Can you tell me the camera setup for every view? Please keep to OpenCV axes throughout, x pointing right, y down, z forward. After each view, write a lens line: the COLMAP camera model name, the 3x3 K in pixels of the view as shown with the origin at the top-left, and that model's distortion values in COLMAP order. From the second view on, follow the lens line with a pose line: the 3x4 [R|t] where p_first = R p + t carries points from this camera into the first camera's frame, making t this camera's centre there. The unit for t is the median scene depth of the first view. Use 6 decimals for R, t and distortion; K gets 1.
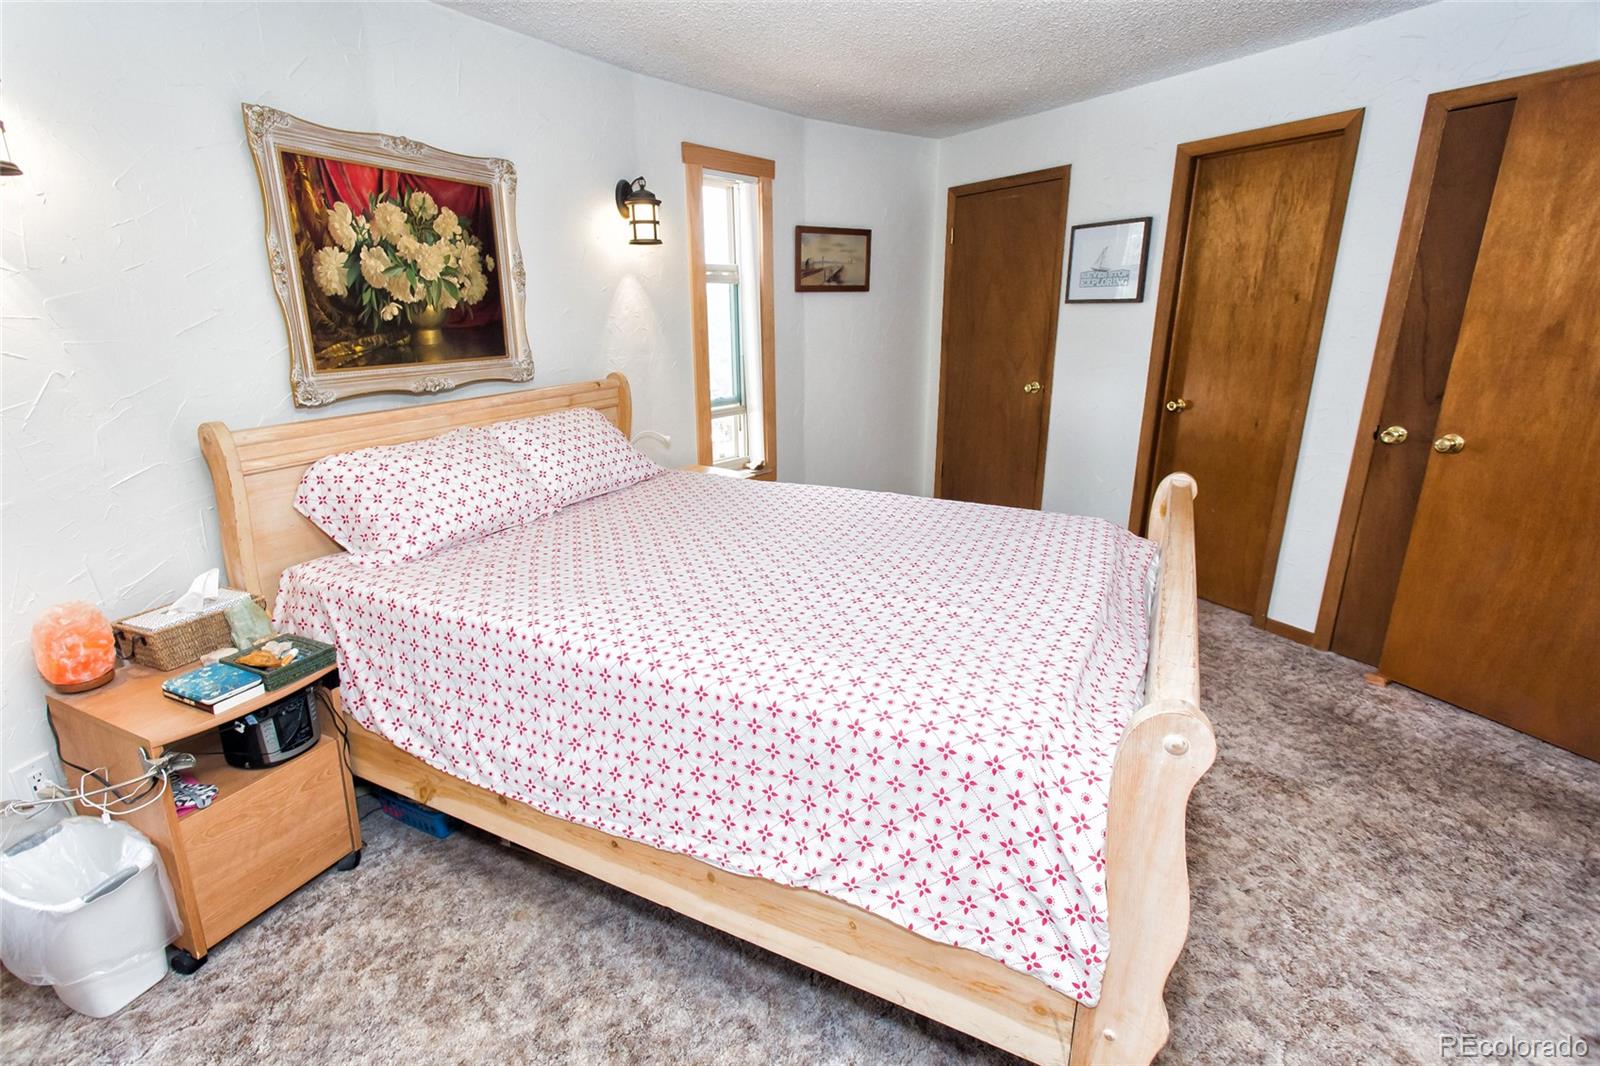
lens RADIAL K [[748.1, 0, 774.5], [0, 748.1, 526.2], [0, 0, 1]] dist [-0.002149, 0.003728]
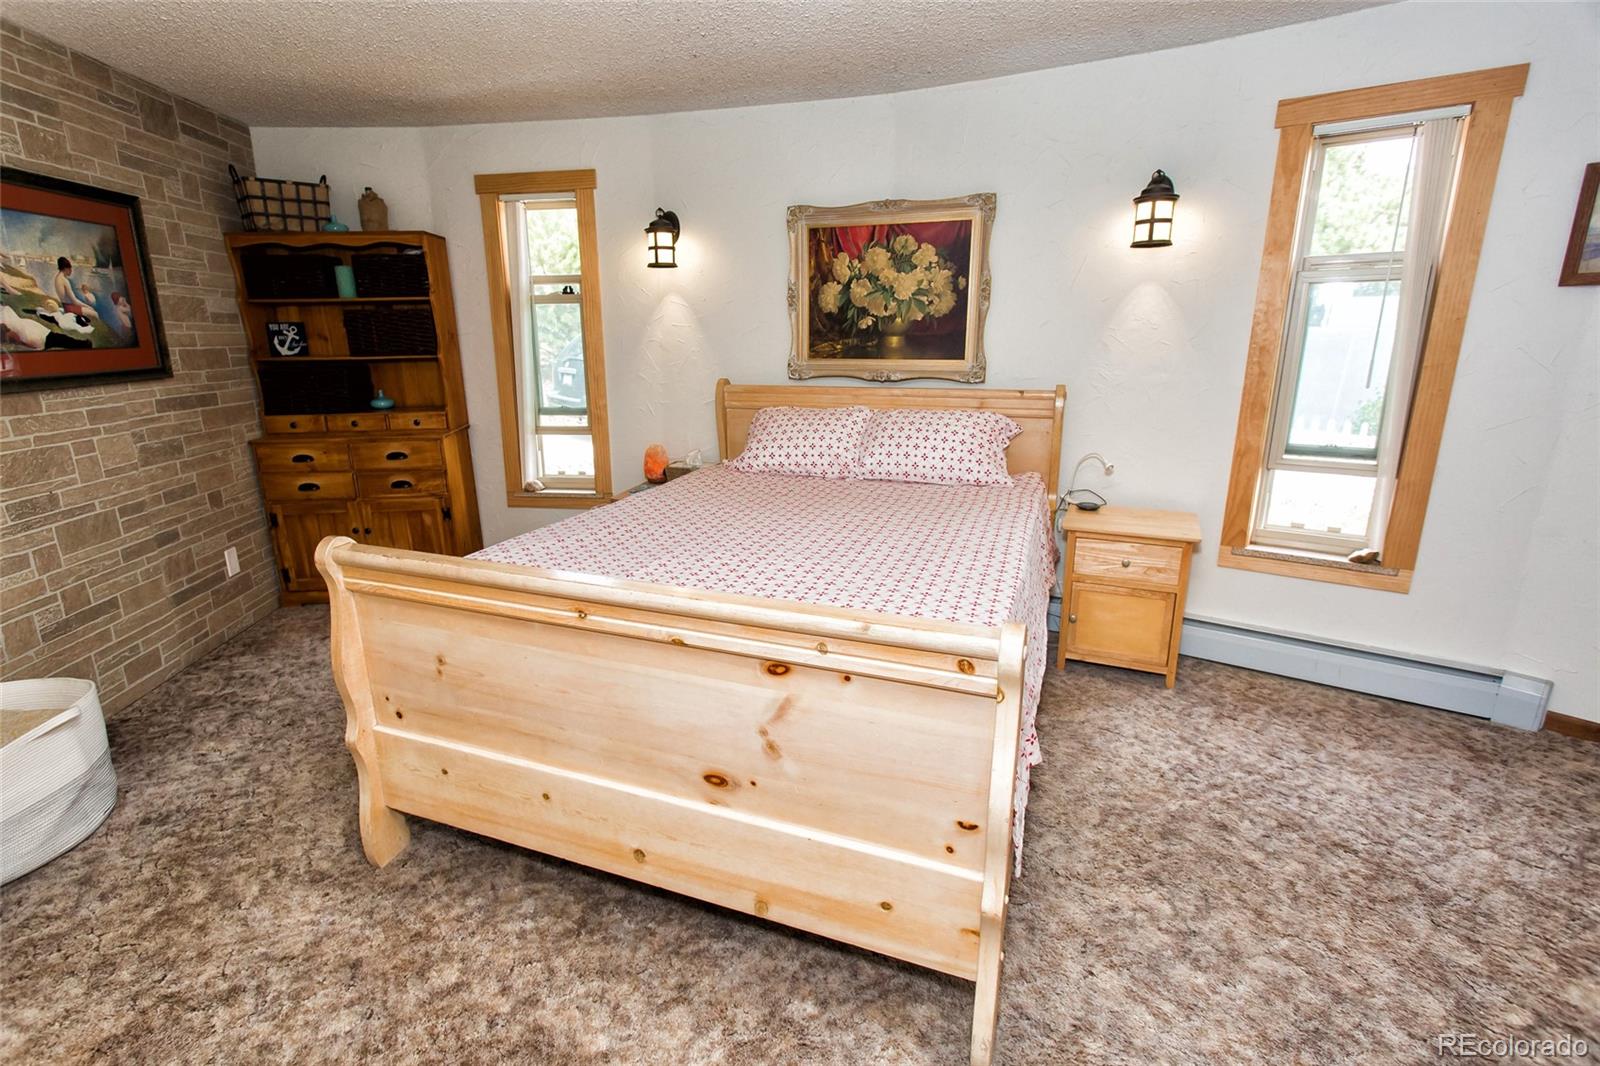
lens RADIAL K [[748.1, 0, 774.5], [0, 748.1, 526.2], [0, 0, 1]] dist [-0.002149, 0.003728]
pose [[0.106560, 0.227255, -0.967988, 0.956170], [-0.289866, 0.938344, 0.188386, -0.138825], [0.951117, 0.260512, 0.165864, 0.694274]]
